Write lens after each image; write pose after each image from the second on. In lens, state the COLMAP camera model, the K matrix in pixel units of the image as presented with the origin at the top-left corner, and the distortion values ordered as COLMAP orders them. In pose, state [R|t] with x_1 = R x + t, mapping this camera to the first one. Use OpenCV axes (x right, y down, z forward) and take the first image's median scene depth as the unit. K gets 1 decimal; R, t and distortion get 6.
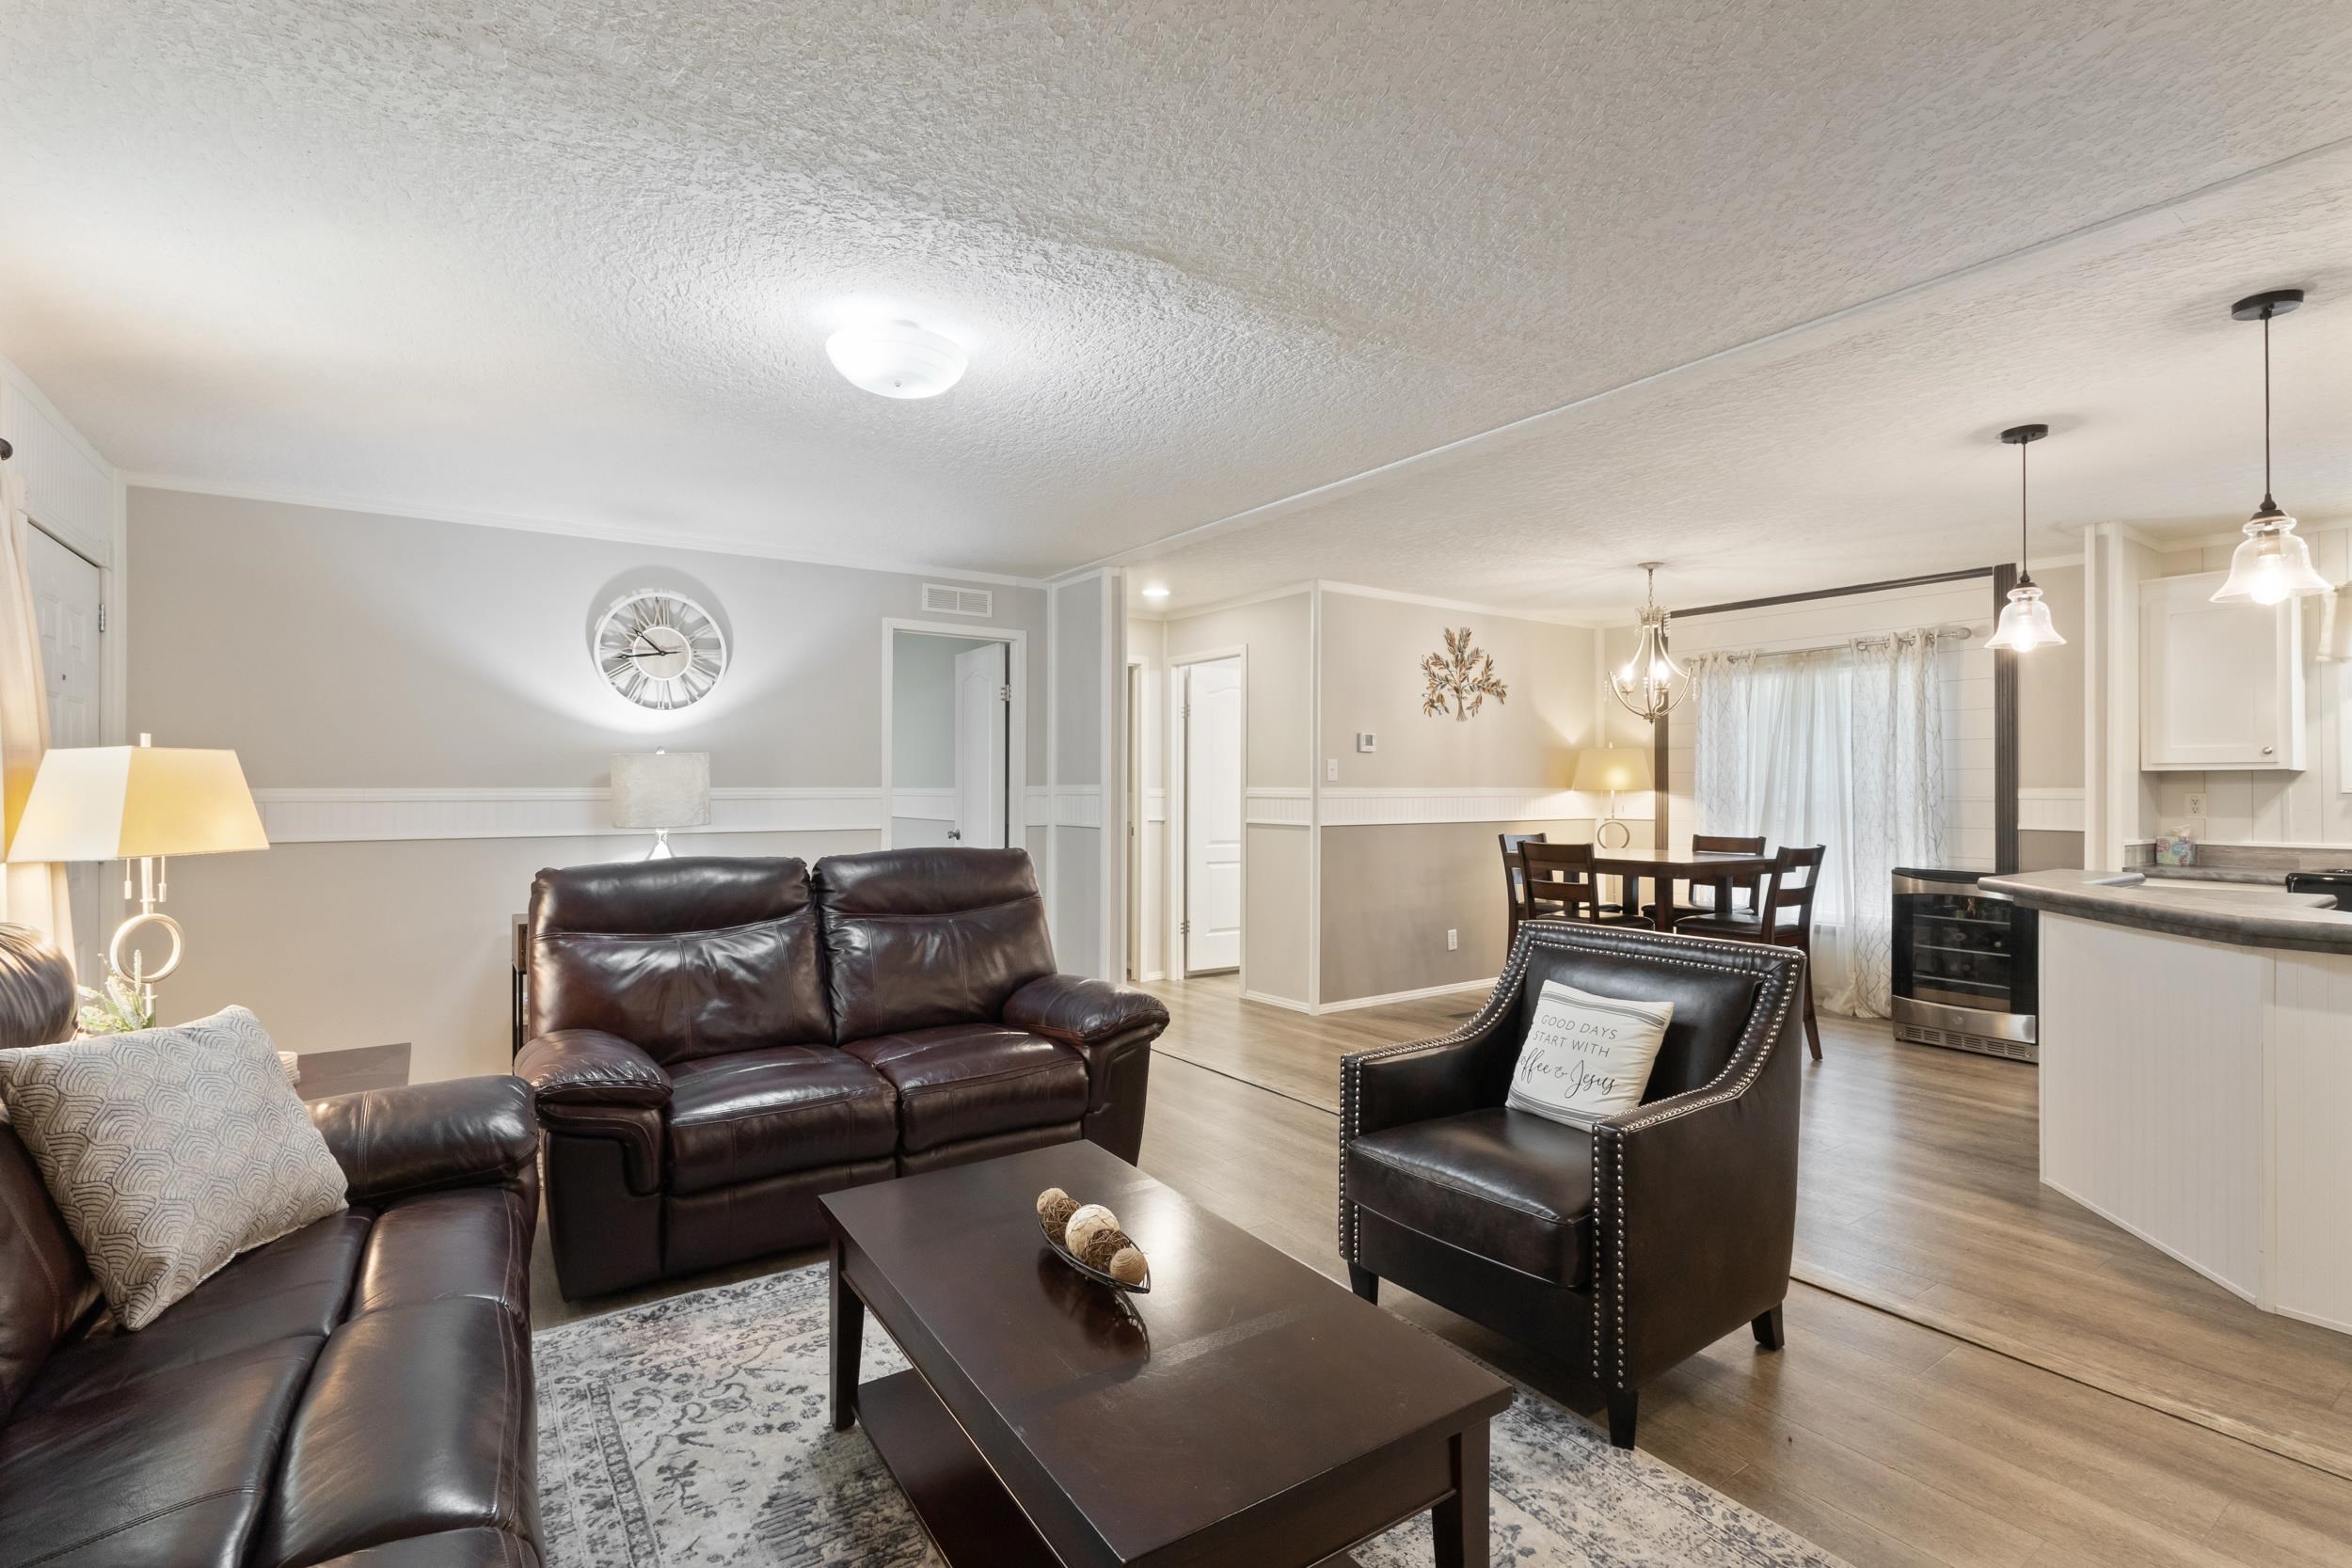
lens RADIAL K [[1077.1, 0, 1176.0], [0, 1077.1, 784.0], [0, 0, 1]] dist [0.000114, -0.000234]
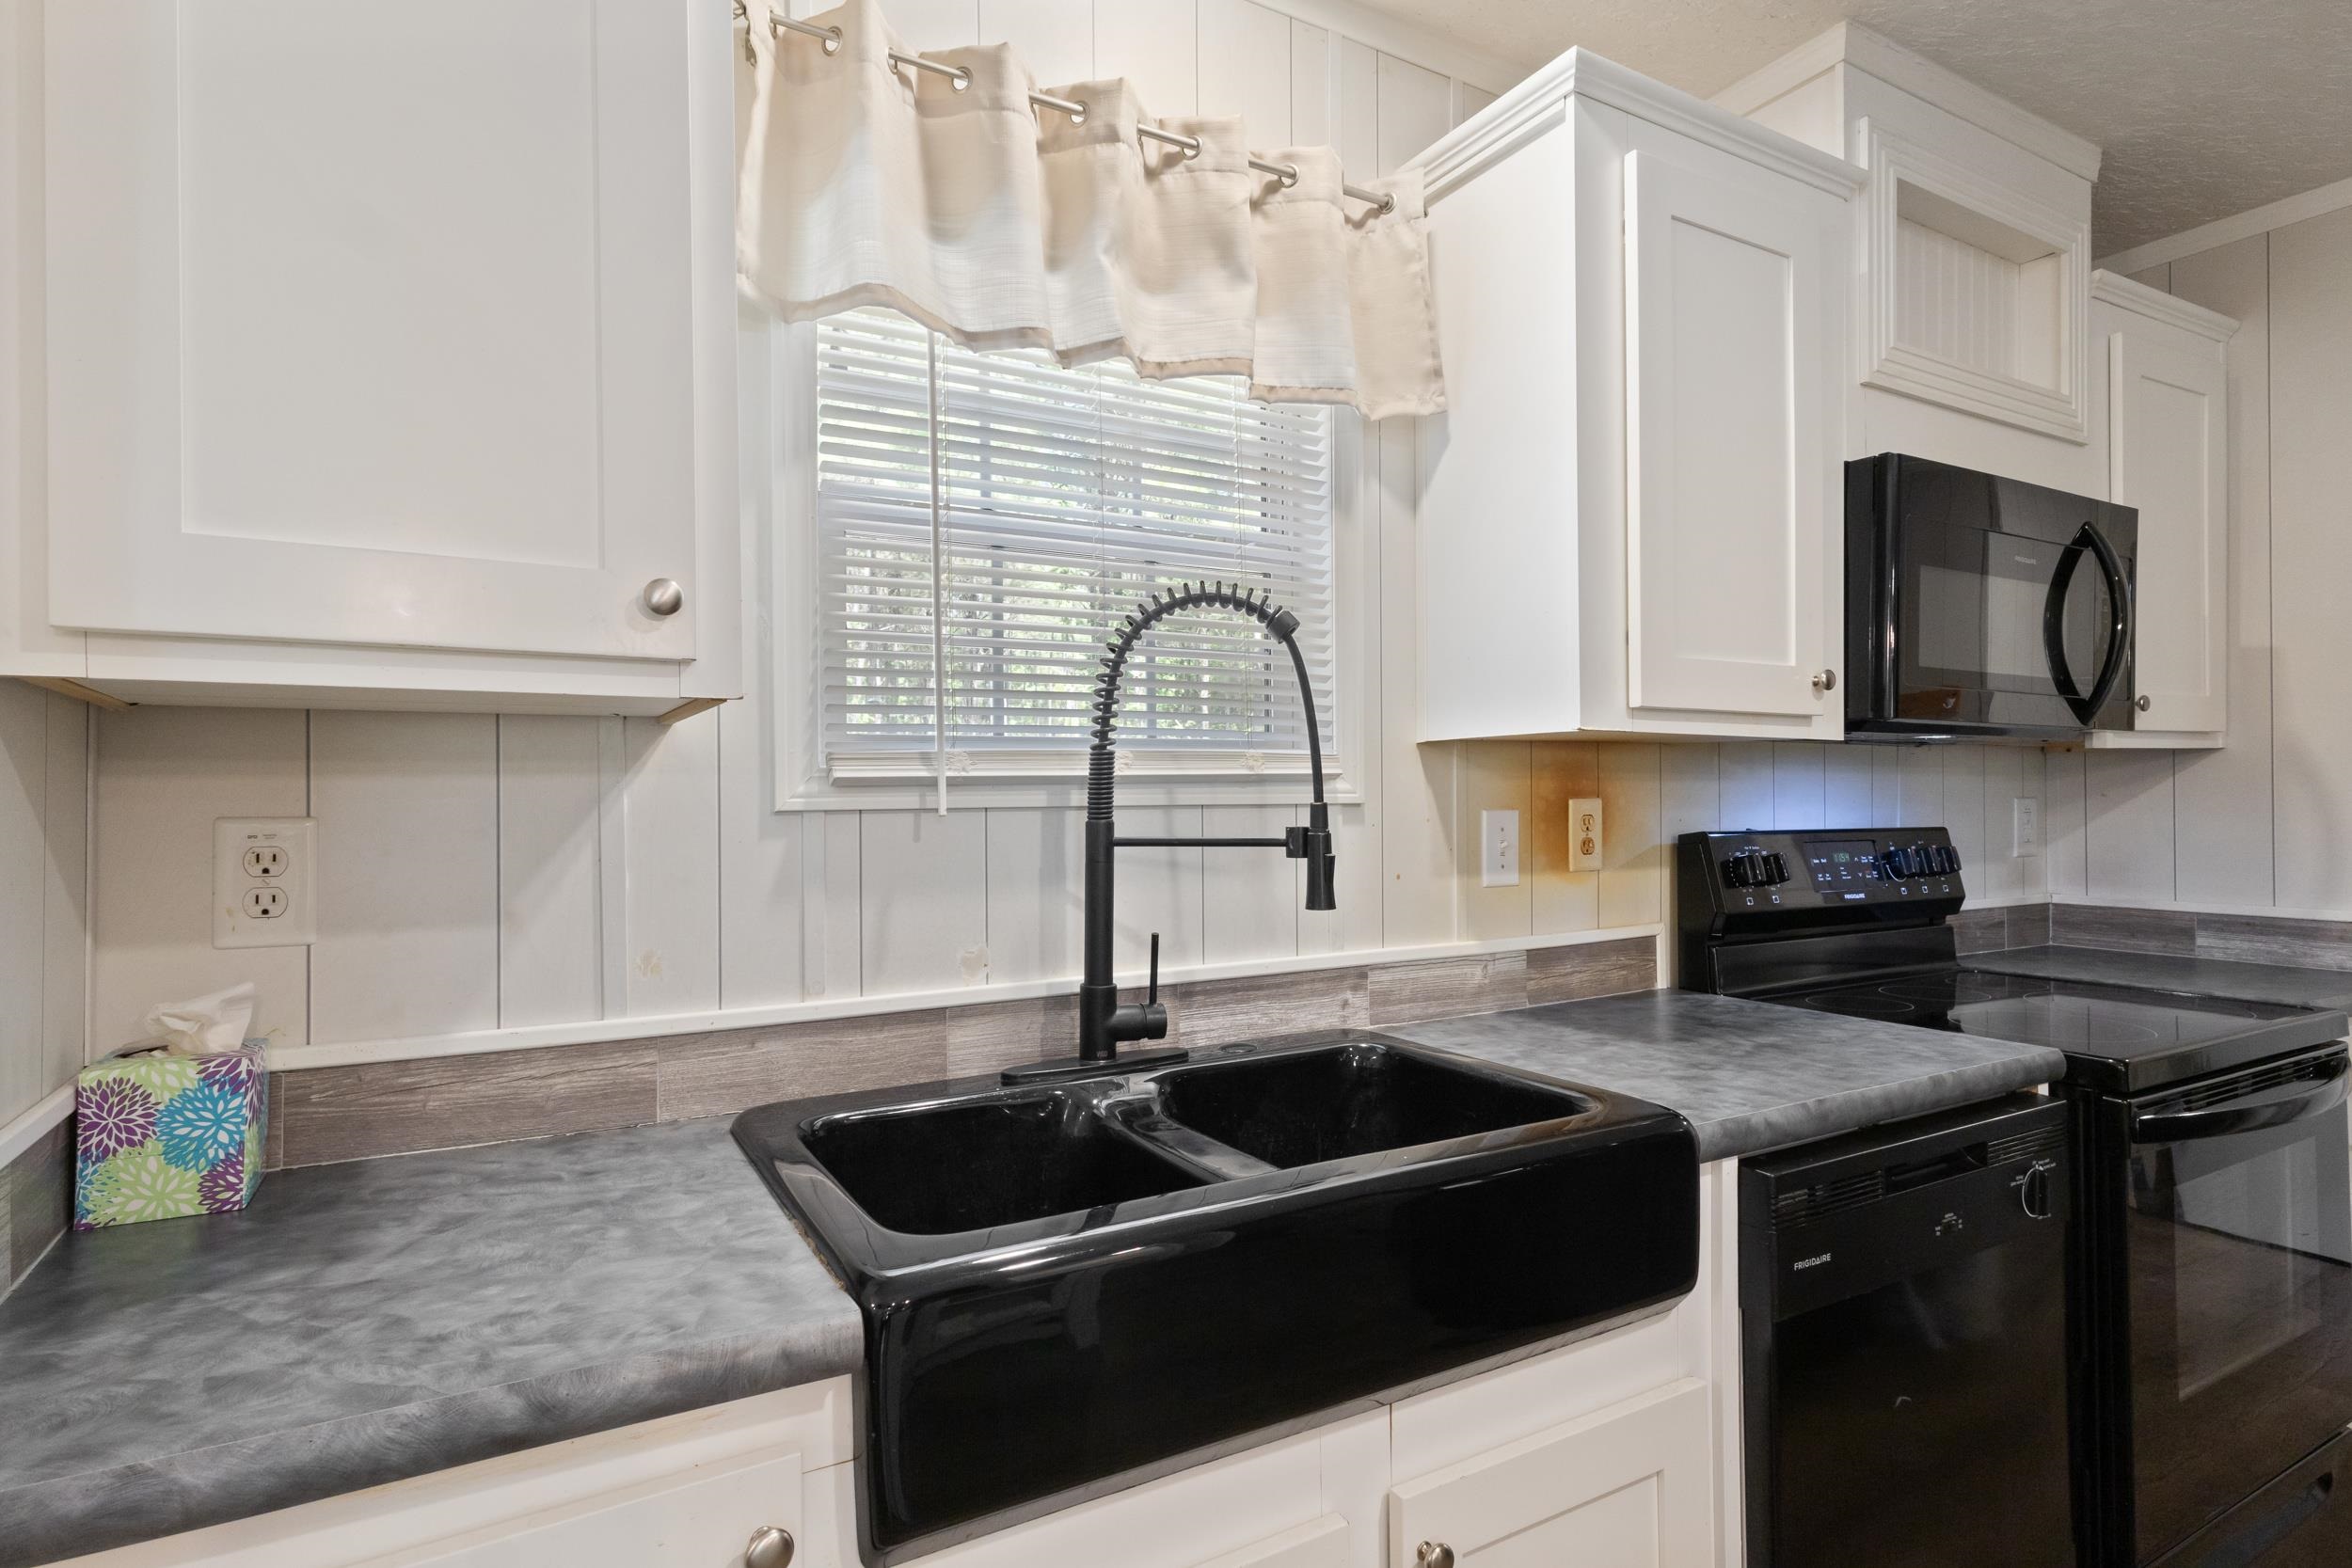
lens RADIAL K [[1214.5, 0, 1176.0], [0, 1214.5, 784.0], [0, 0, 1]] dist [-0.000197, -0.000067]
pose [[0.081235, 0.000679, 0.996695, 0.737749], [0.004372, 0.999990, -0.001037, 0.002812], [-0.996685, 0.004442, 0.081231, 0.816398]]
